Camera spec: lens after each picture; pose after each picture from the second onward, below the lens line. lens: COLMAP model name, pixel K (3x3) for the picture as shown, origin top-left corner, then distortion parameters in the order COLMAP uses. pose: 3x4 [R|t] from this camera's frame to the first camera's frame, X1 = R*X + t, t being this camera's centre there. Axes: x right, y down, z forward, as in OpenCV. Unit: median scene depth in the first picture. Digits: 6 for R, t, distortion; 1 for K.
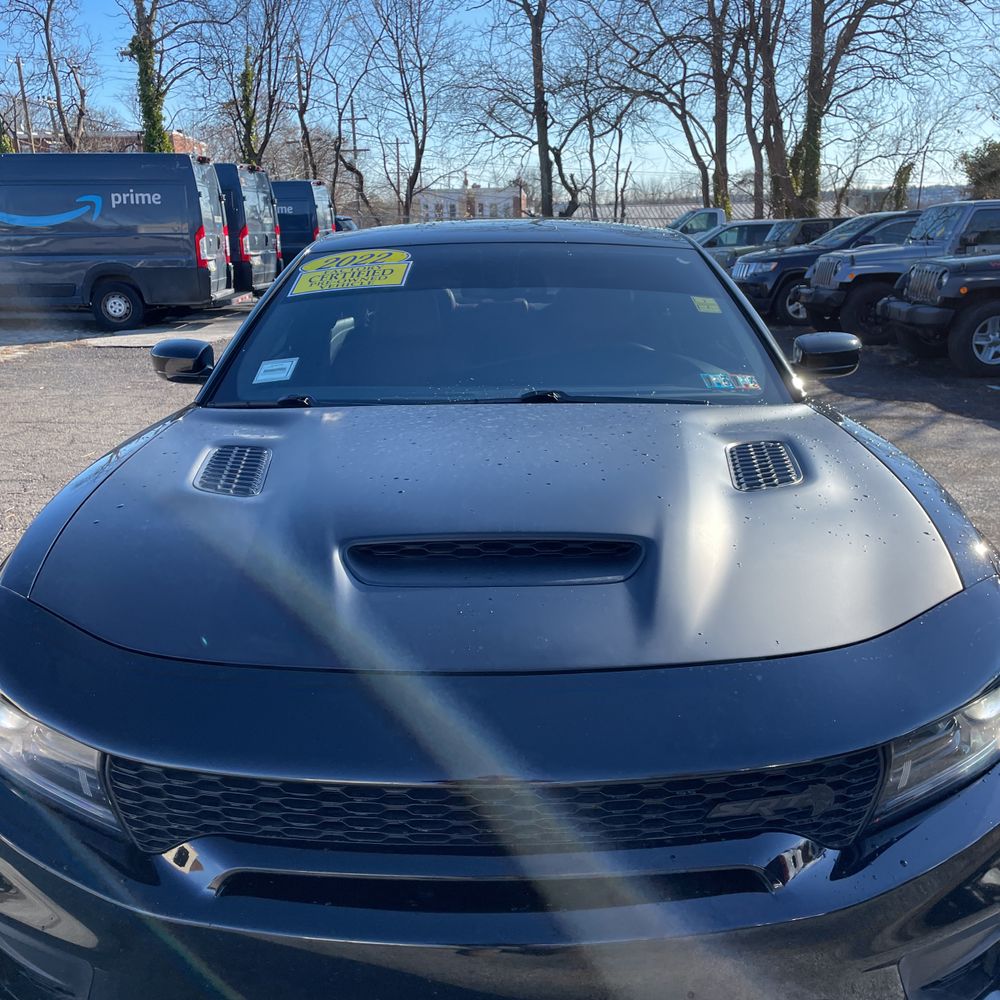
lens RADIAL K [[1011.6, 0, 496.3], [0, 1011.6, 507.0], [0, 0, 1]] dist [0.012296, 0.000000]
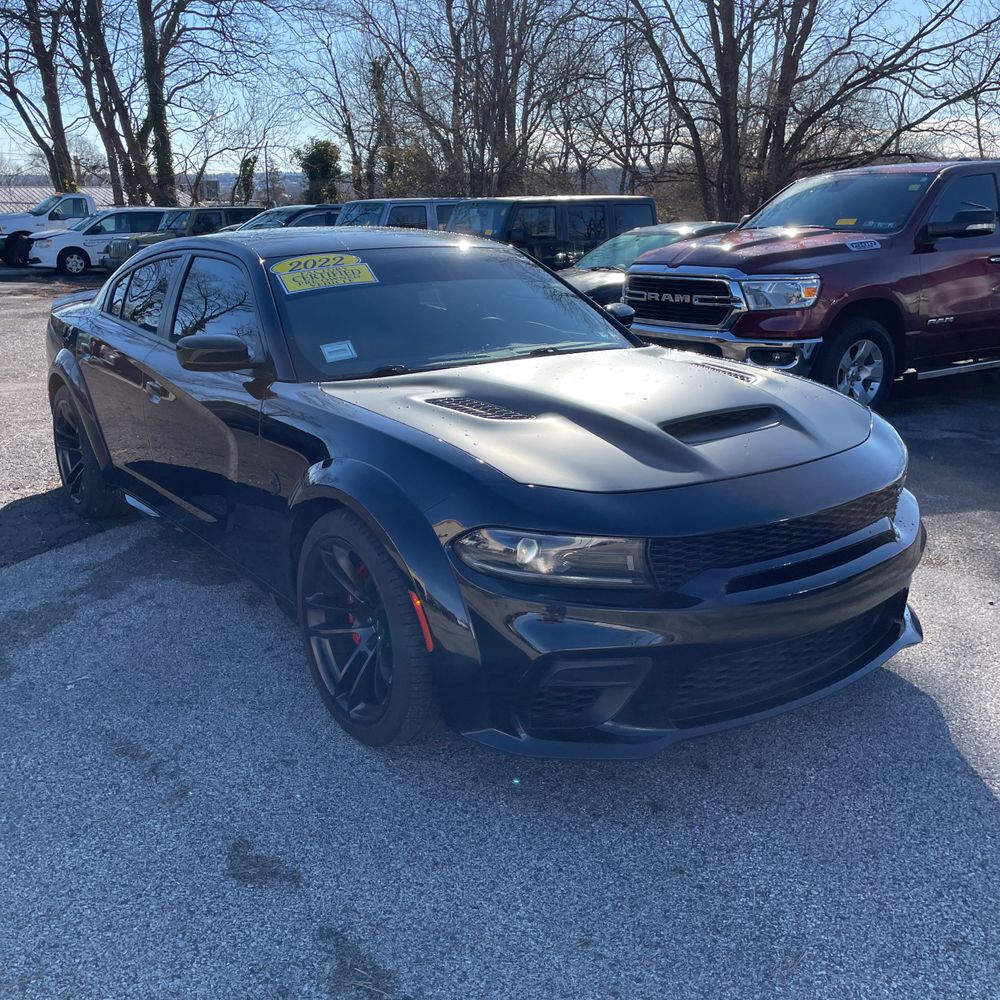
lens RADIAL K [[1011.6, 0, 495.5], [0, 1011.6, 502.1], [0, 0, 1]] dist [0.012296, 0.000000]
pose [[0.803258, -0.154820, 0.575158, -0.138290], [0.149129, 0.987148, 0.057447, 0.002257], [-0.576660, 0.039628, 0.816023, -0.028524]]
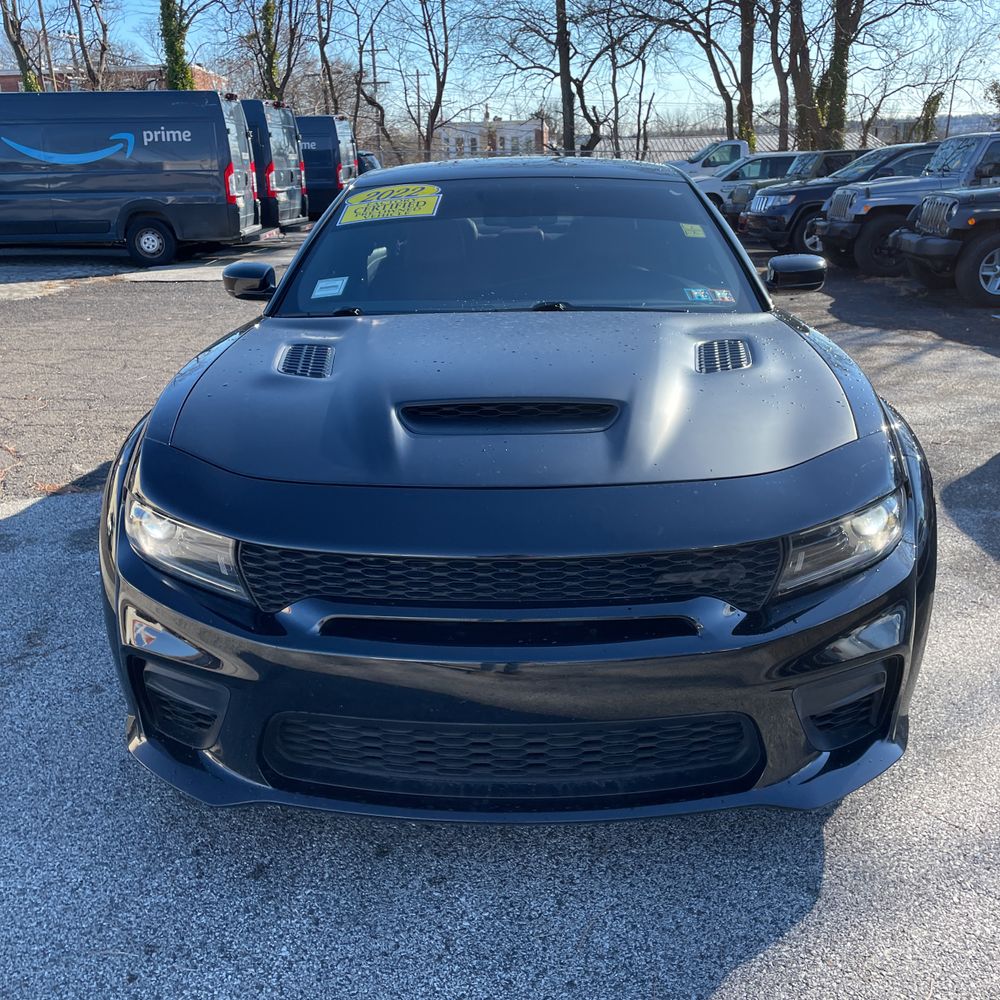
lens RADIAL K [[1011.6, 0, 492.3], [0, 1011.6, 504.6], [0, 0, 1]] dist [0.012296, 0.000000]
pose [[0.999688, 0.002036, -0.024900, 0.000961], [-0.000609, 0.998362, 0.057212, 0.009012], [0.024976, -0.057179, 0.998051, -0.035511]]
